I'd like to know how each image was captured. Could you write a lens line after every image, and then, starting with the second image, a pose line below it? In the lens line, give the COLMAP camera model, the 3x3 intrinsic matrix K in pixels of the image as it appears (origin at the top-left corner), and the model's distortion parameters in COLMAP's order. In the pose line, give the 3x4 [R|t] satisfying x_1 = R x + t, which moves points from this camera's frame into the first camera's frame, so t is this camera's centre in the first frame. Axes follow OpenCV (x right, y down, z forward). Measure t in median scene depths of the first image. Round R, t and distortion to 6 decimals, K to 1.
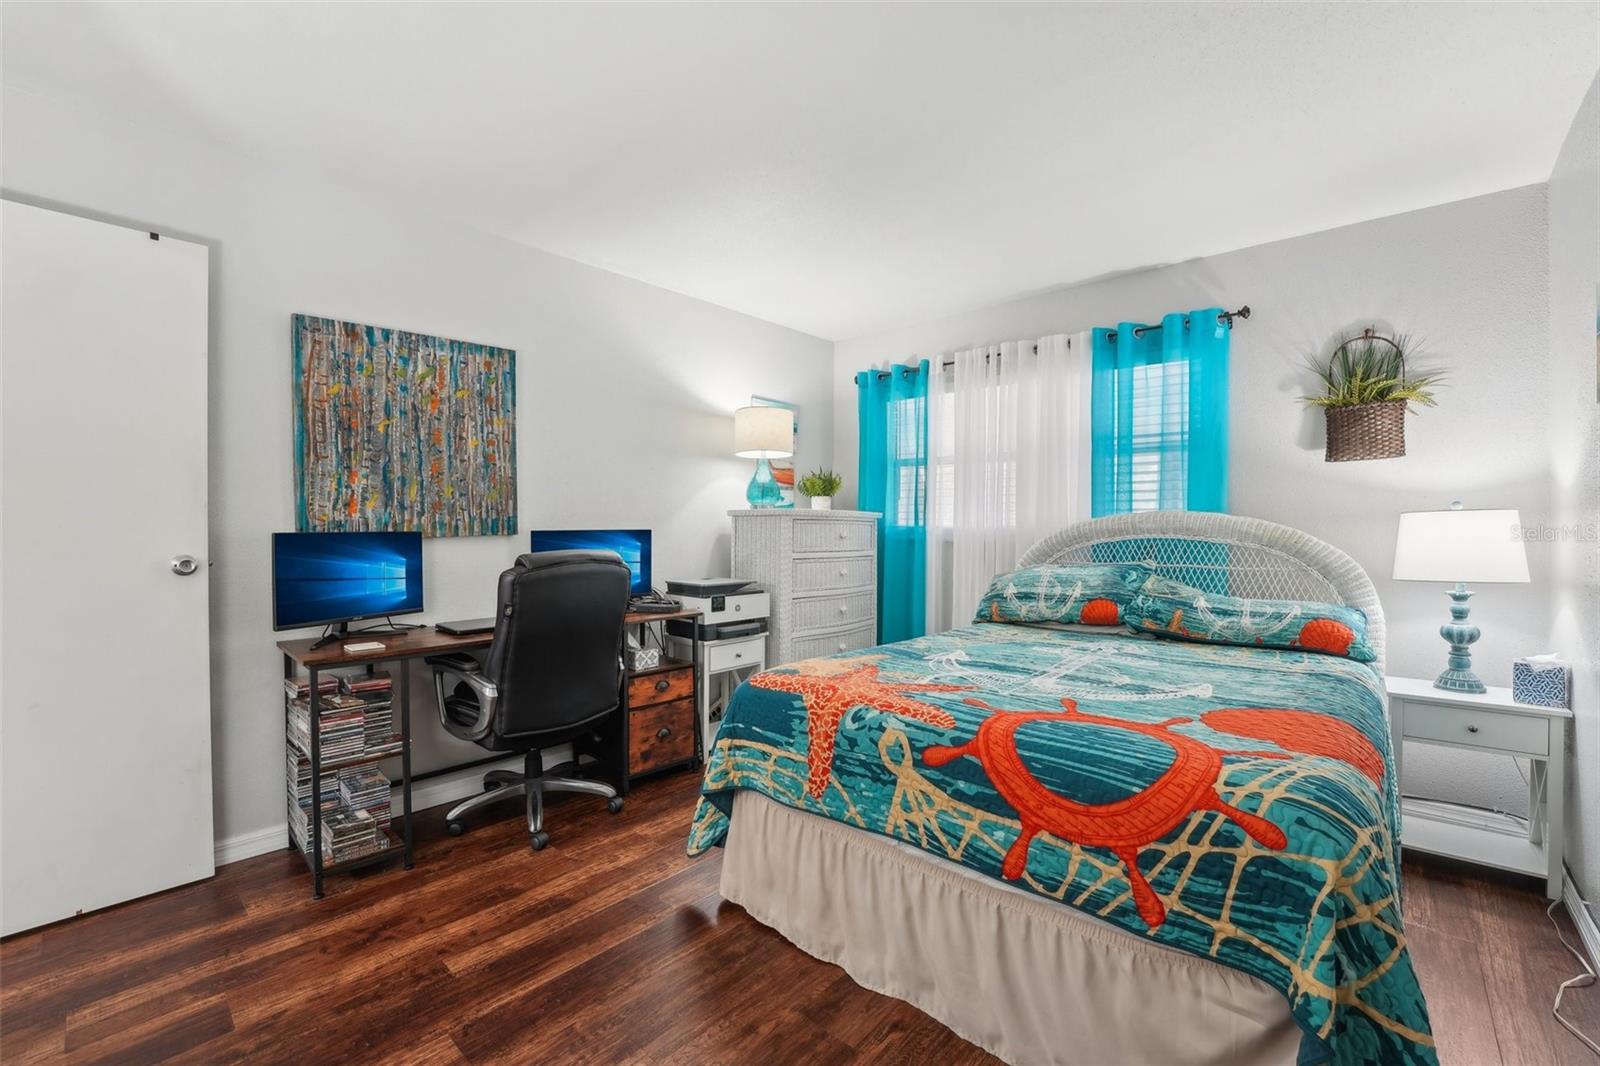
lens RADIAL K [[665.3, 0, 801.3], [0, 665.3, 552.2], [0, 0, 1]] dist [-0.024255, 0.000019]
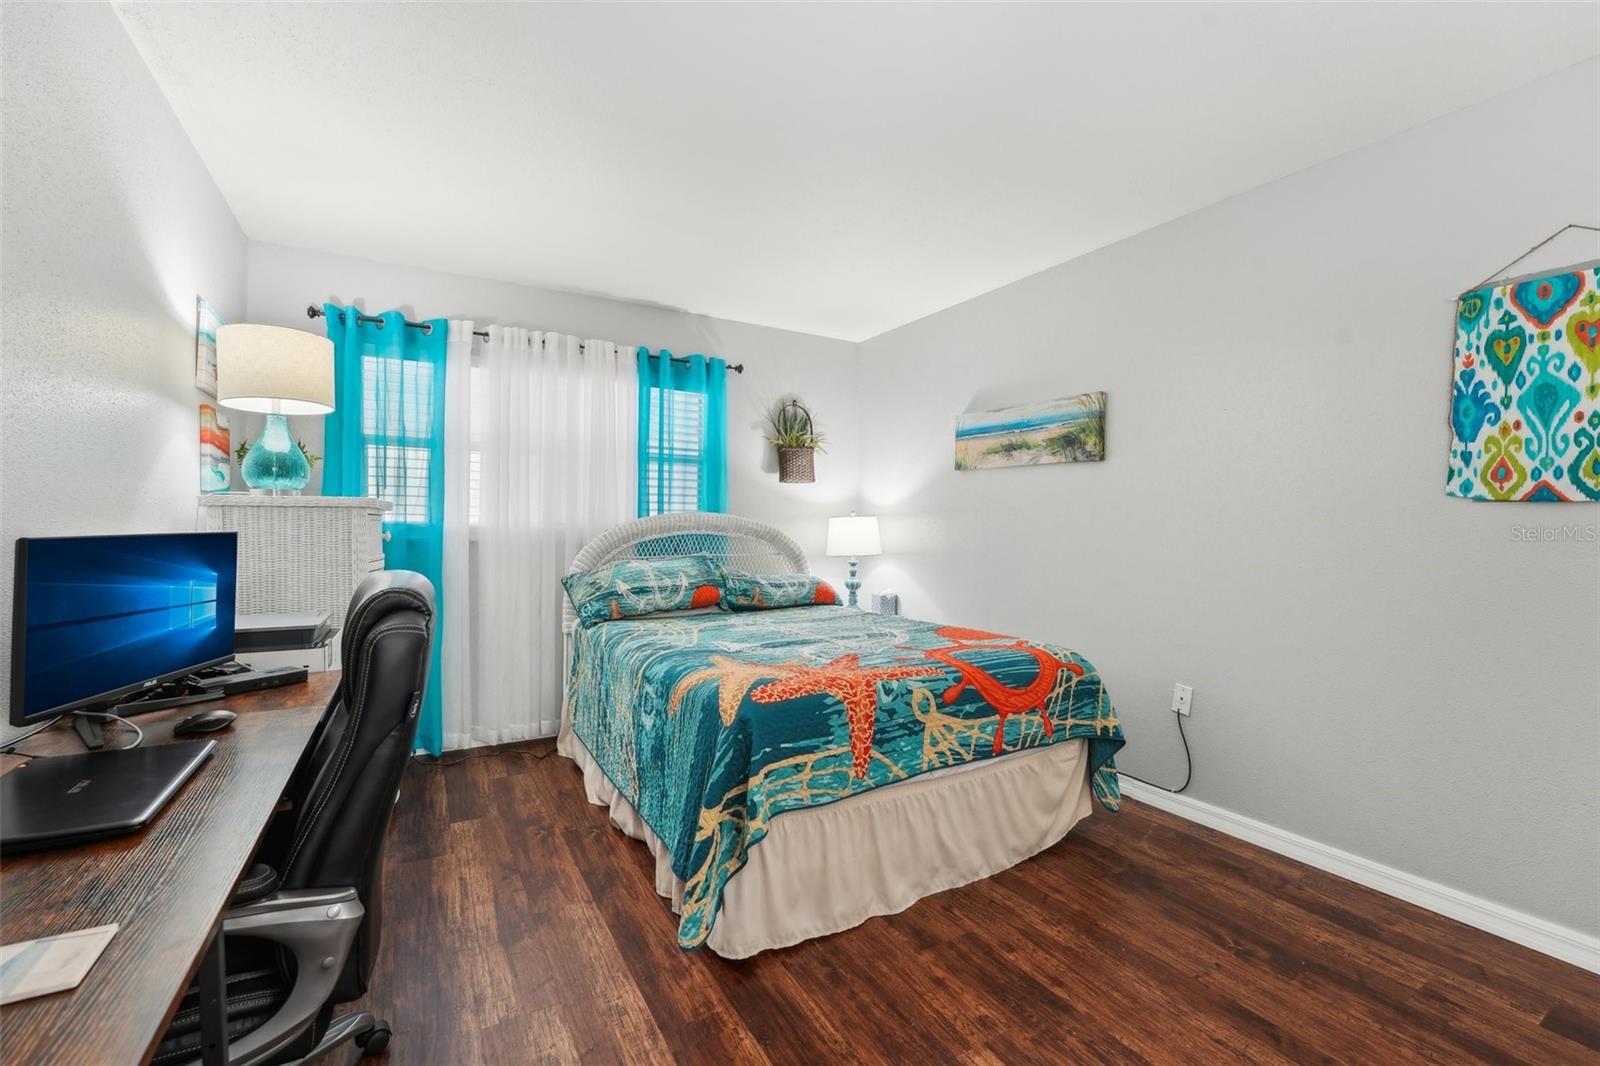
lens RADIAL K [[665.3, 0, 801.3], [0, 665.3, 552.2], [0, 0, 1]] dist [-0.024255, 0.000019]
pose [[0.298467, -0.040180, 0.953574, -1.027879], [0.032503, 0.998962, 0.031920, -0.035280], [-0.953866, 0.021467, 0.299463, 0.764128]]
